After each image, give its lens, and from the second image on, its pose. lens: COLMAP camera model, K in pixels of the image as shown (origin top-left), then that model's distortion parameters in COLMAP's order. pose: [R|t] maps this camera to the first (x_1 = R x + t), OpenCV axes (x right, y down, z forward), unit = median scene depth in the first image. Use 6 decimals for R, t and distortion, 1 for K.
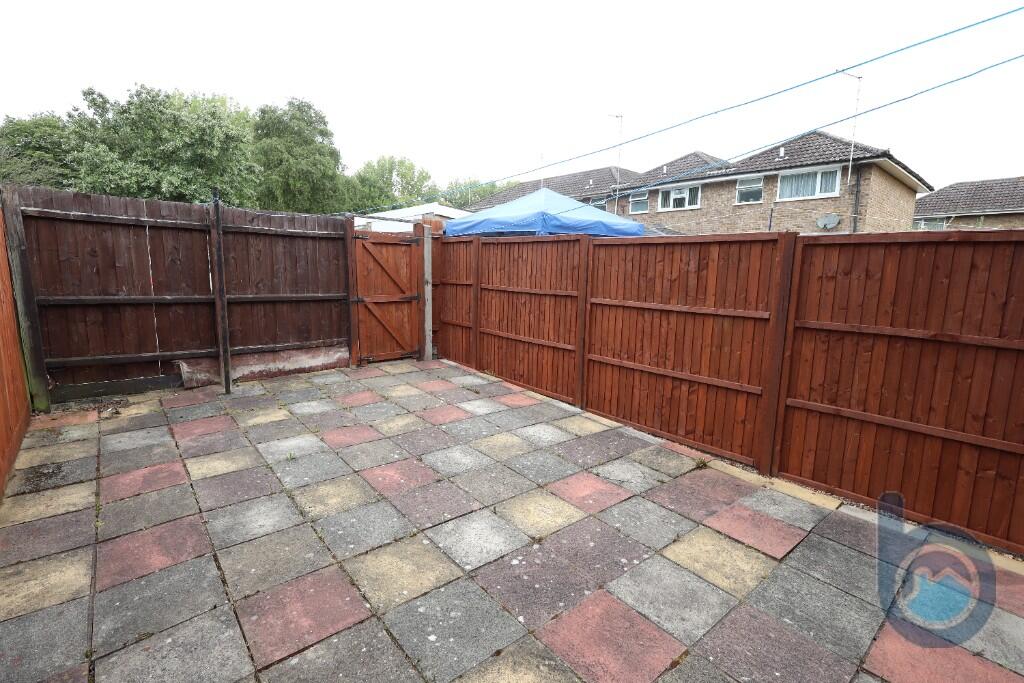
lens RADIAL K [[473.9, 0, 512.2], [0, 473.9, 333.1], [0, 0, 1]] dist [-0.000300, 0.000881]
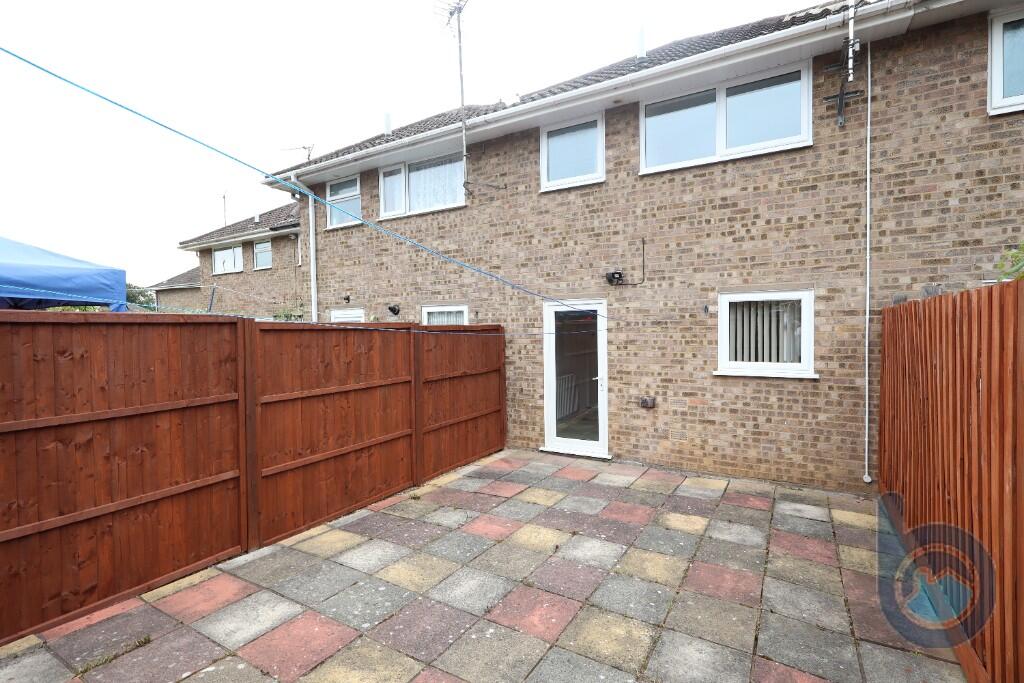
lens RADIAL K [[473.9, 0, 512.2], [0, 473.9, 333.1], [0, 0, 1]] dist [-0.000300, 0.000881]
pose [[-0.326515, -0.030754, 0.944692, -0.910437], [0.134914, 0.987720, 0.078785, -0.239204], [-0.935514, 0.153177, -0.318357, 1.108852]]
